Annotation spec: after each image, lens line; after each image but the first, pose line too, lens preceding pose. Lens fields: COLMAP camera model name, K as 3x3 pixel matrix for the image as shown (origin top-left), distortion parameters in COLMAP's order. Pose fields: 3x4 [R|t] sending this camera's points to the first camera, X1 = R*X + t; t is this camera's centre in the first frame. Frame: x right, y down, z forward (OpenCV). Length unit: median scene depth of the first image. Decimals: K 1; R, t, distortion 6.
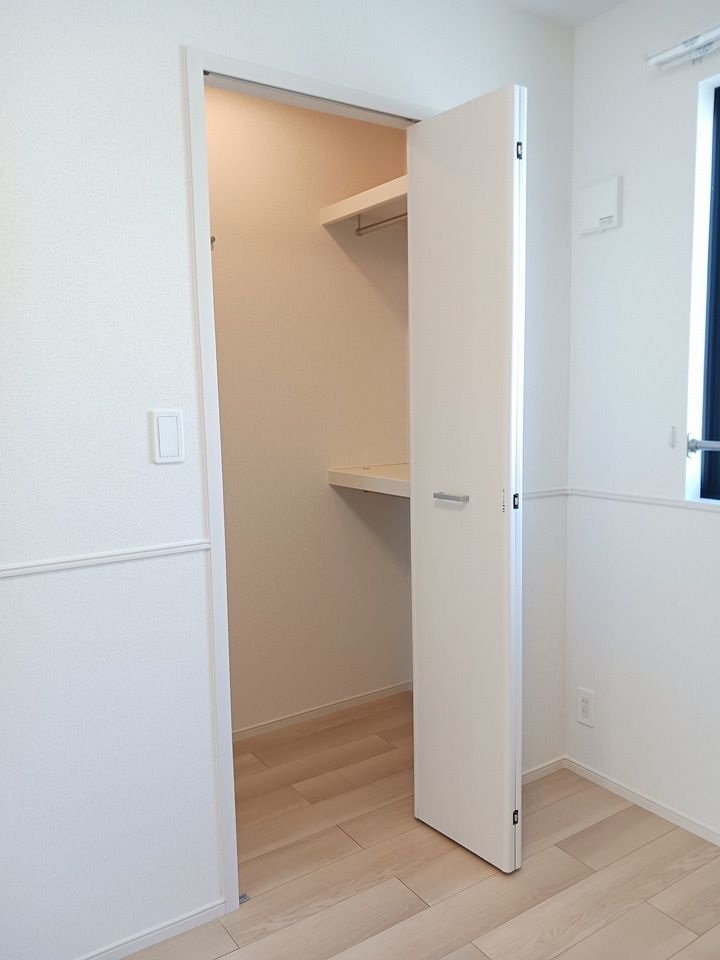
lens RADIAL K [[756.6, 0, 360.8], [0, 756.6, 493.2], [0, 0, 1]] dist [0.103995, -0.137727]
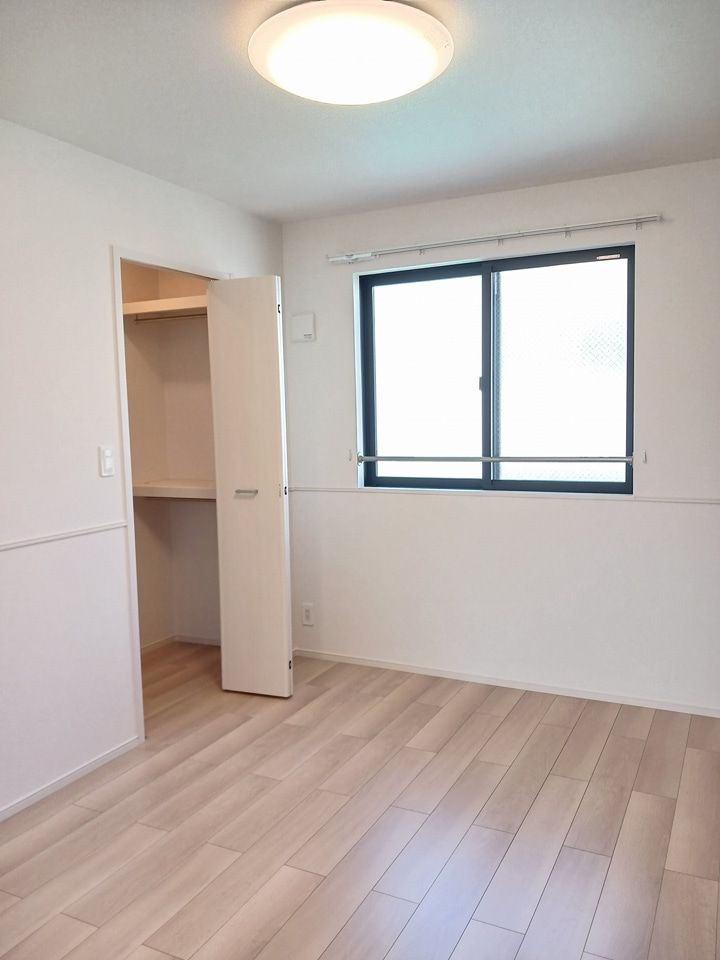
lens RADIAL K [[756.6, 0, 360.8], [0, 756.6, 493.2], [0, 0, 1]] dist [0.103995, -0.137727]
pose [[0.875052, -0.050063, 0.481433, -0.492625], [0.064788, 0.997801, -0.013999, 0.050786], [-0.479674, 0.043441, 0.876371, -0.668177]]
